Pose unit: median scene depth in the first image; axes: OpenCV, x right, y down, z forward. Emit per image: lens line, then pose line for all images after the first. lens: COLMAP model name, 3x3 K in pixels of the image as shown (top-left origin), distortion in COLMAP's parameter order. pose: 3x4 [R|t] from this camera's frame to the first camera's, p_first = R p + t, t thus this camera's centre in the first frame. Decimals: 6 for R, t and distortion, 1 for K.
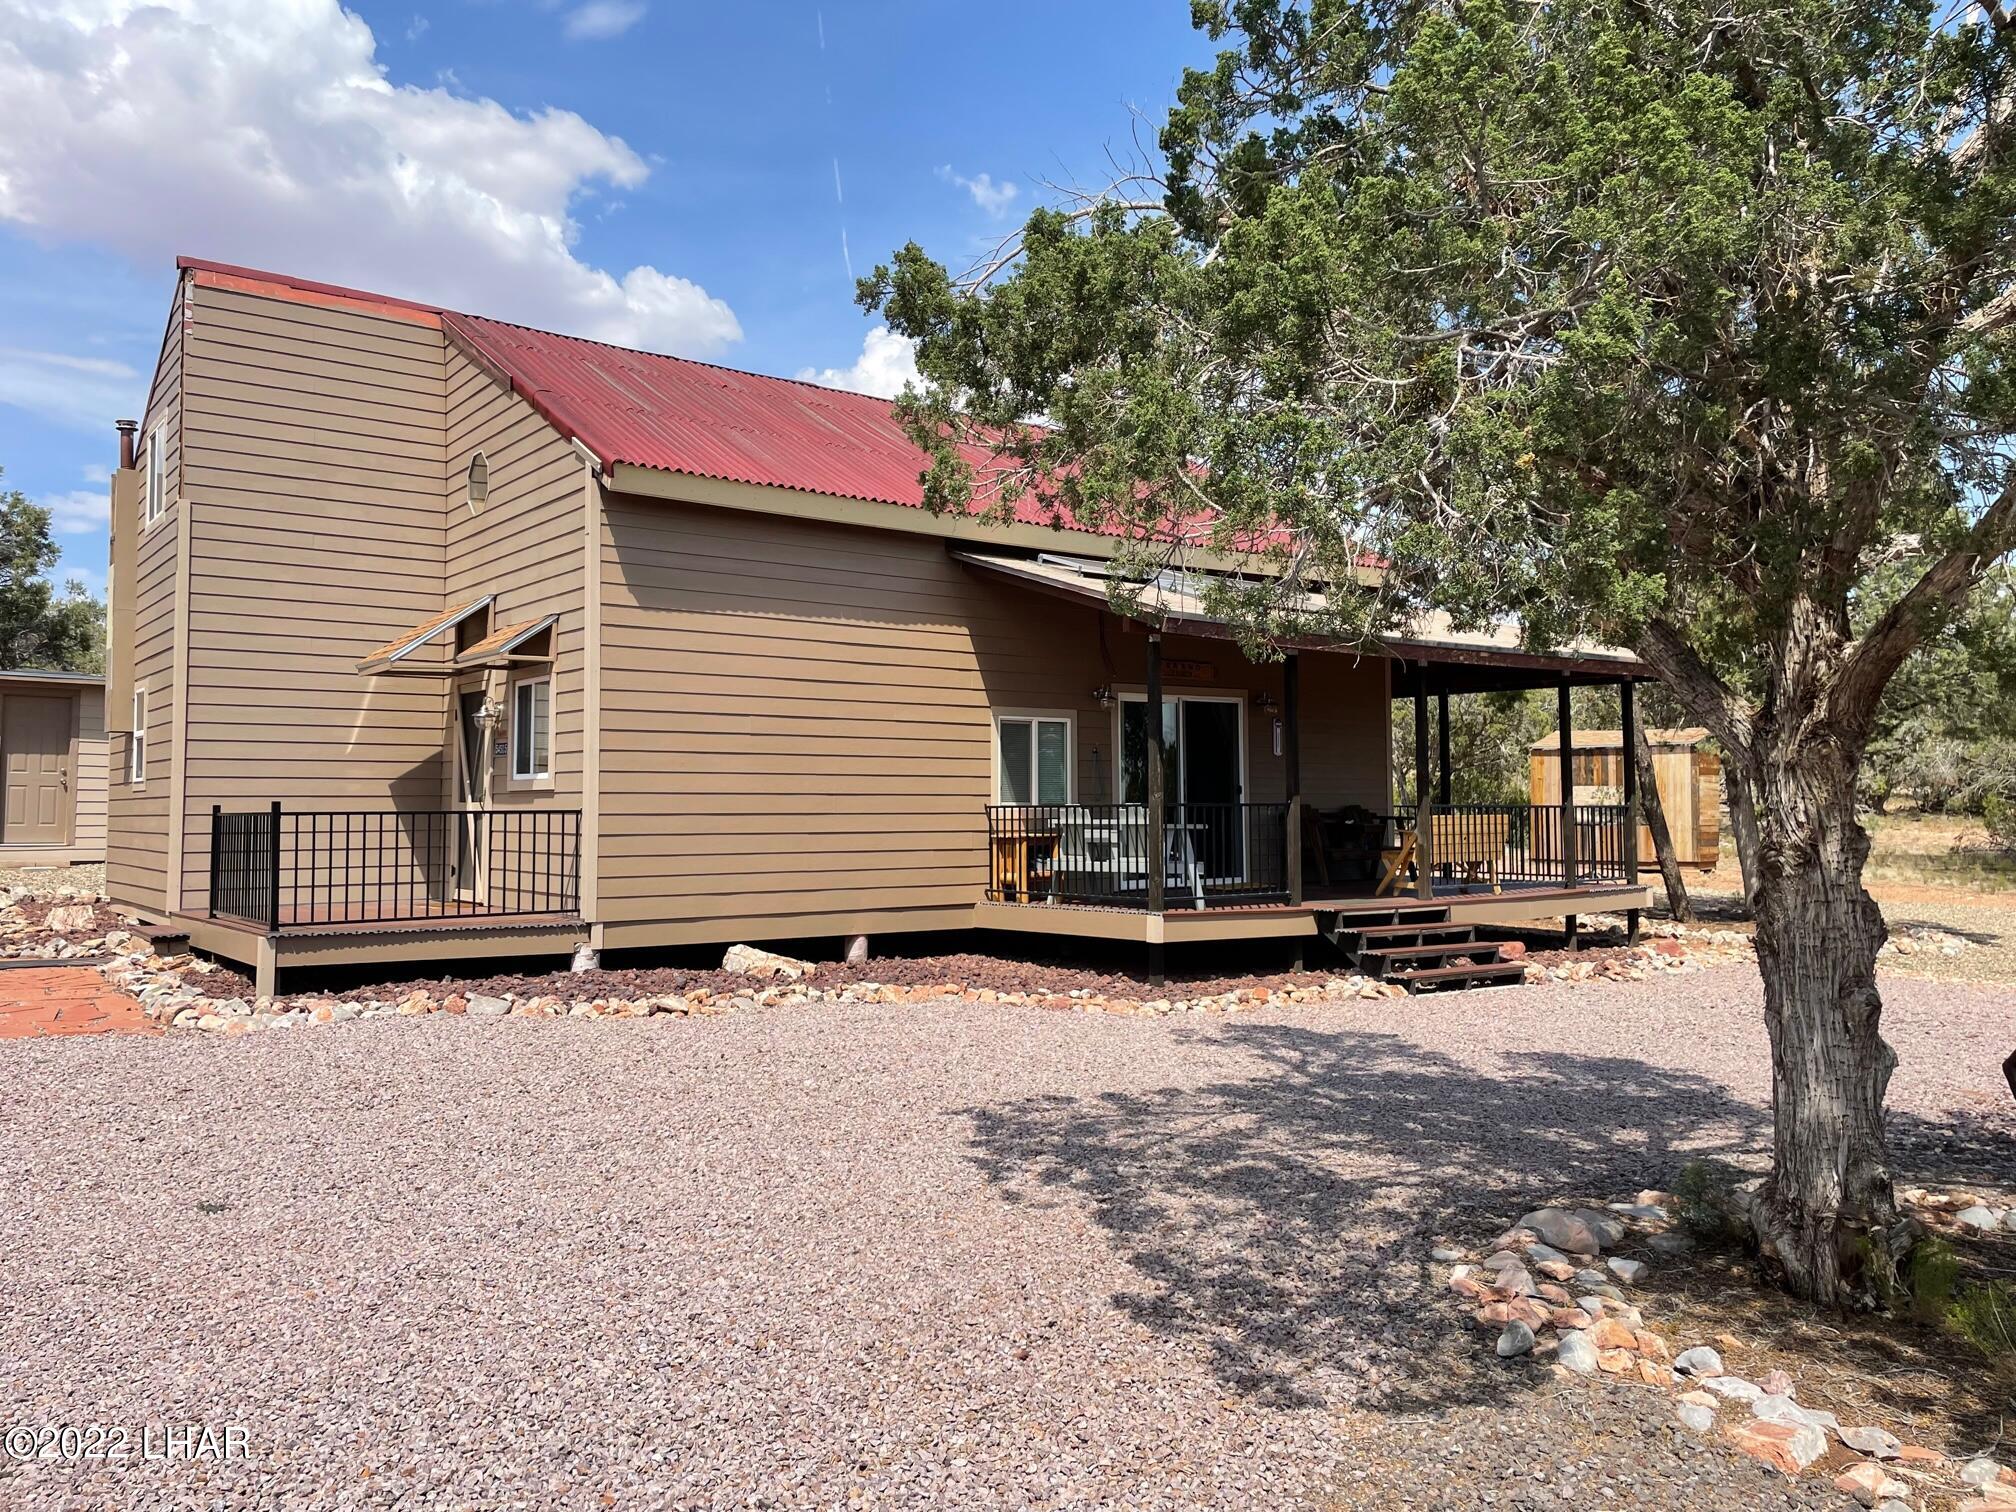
lens RADIAL K [[1533.6, 0, 1015.4], [0, 1533.6, 749.8], [0, 0, 1]] dist [0.056406, -0.026473]
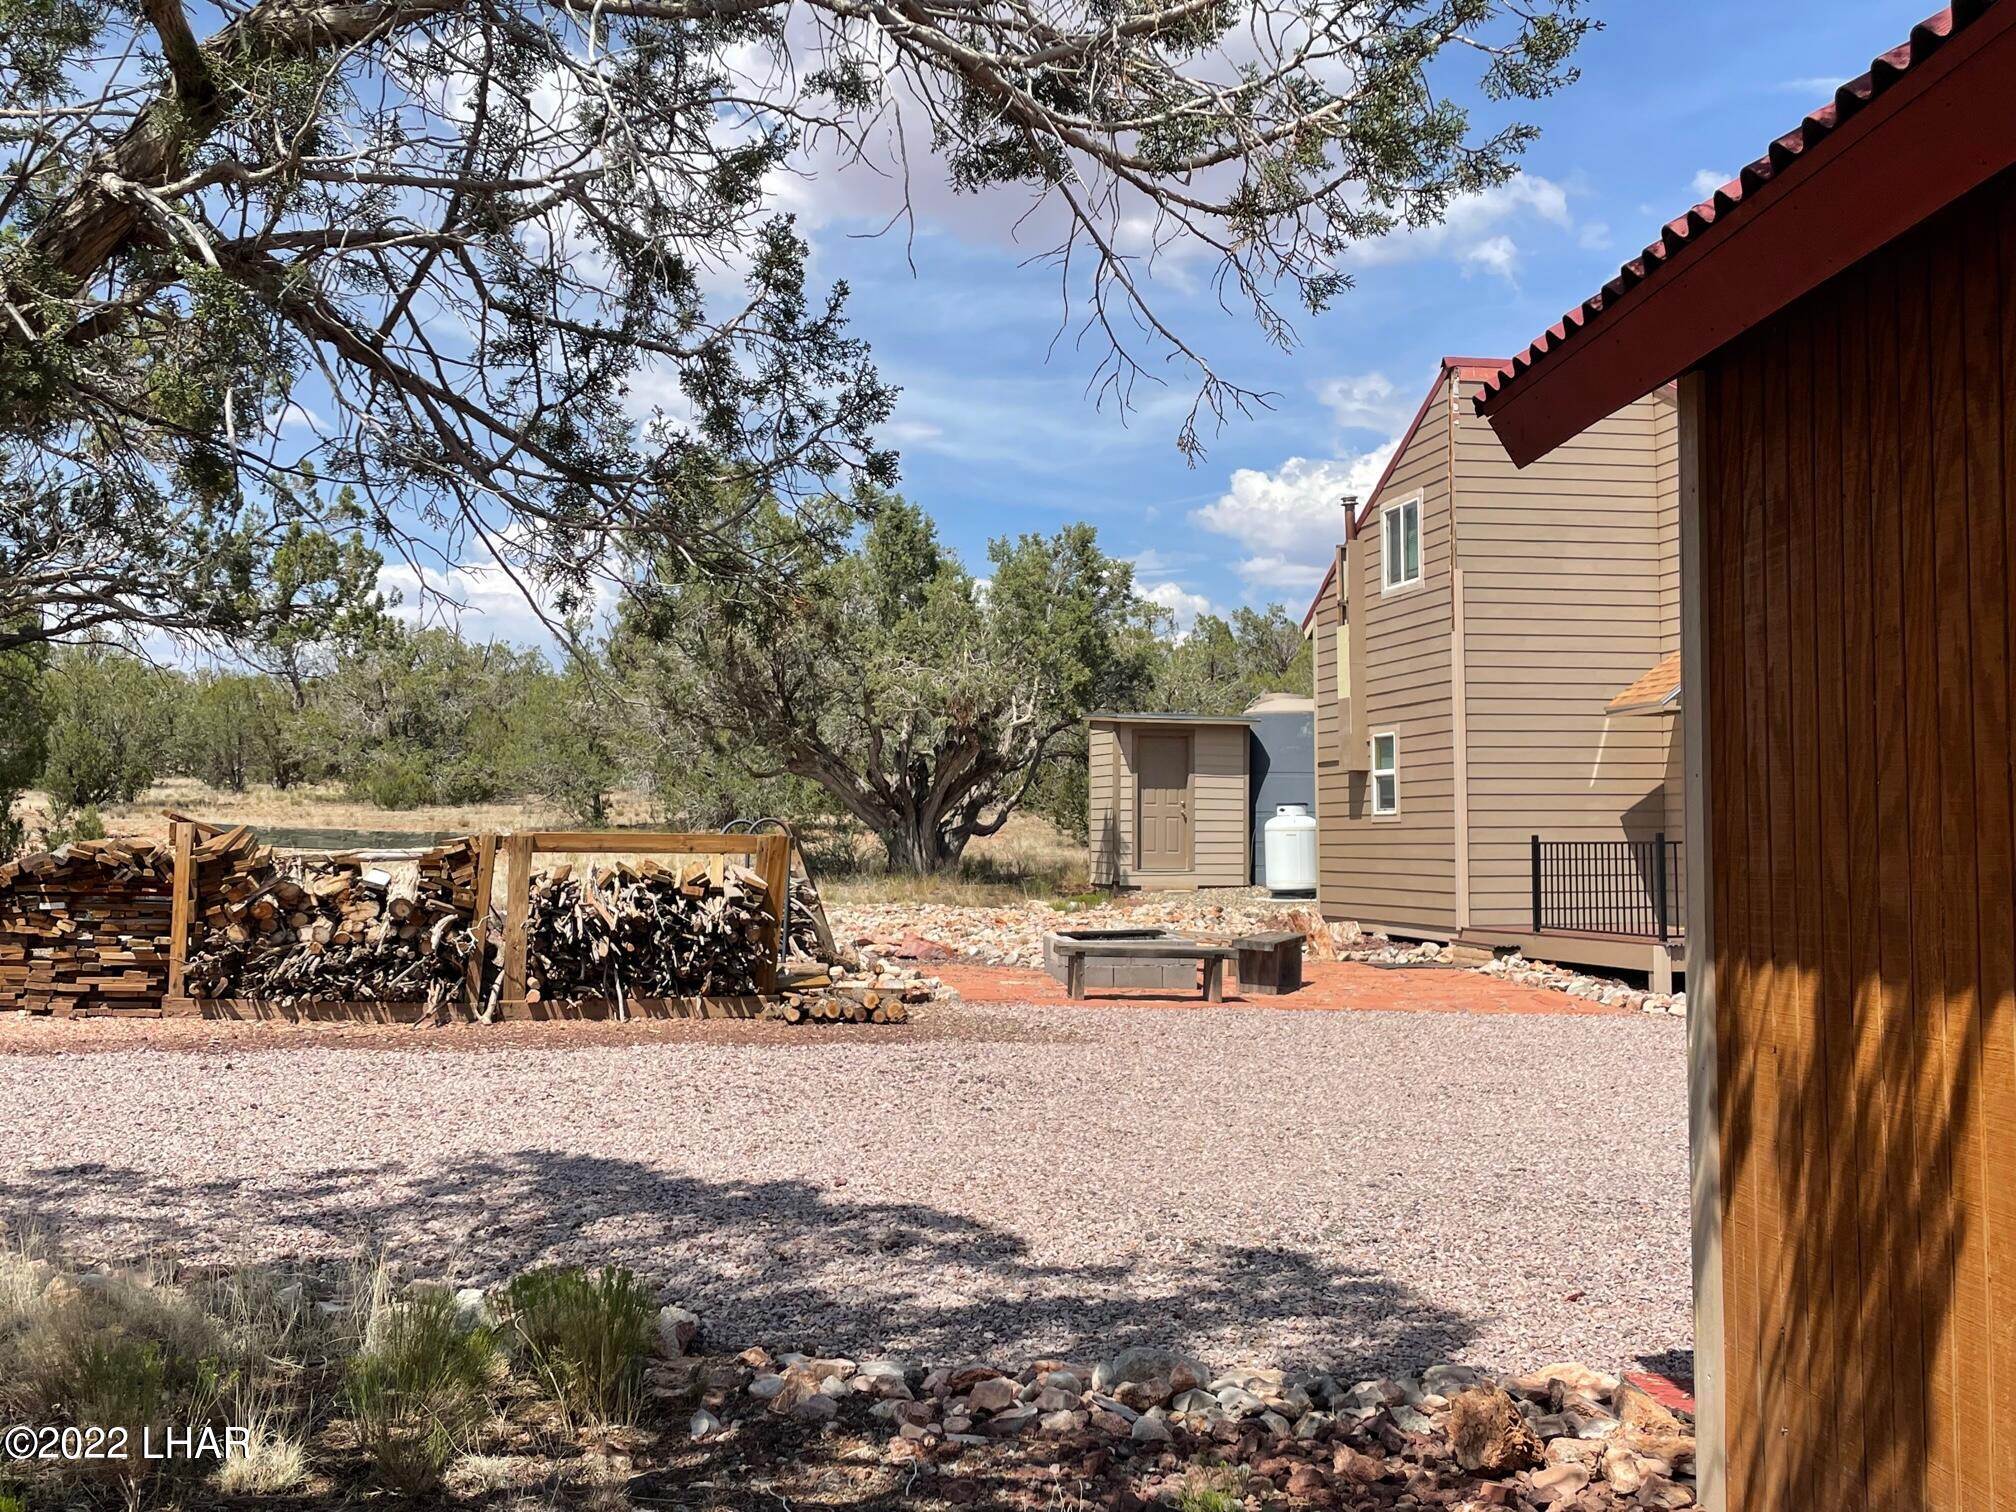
lens RADIAL K [[1939.0, 0, 1004.8], [0, 1939.0, 767.0], [0, 0, 1]] dist [0.106132, 0.000000]
pose [[0.912460, -0.017718, -0.408782, -0.264828], [0.018710, 0.999824, -0.001573, -0.019679], [0.408738, -0.006213, 0.912631, -0.474549]]
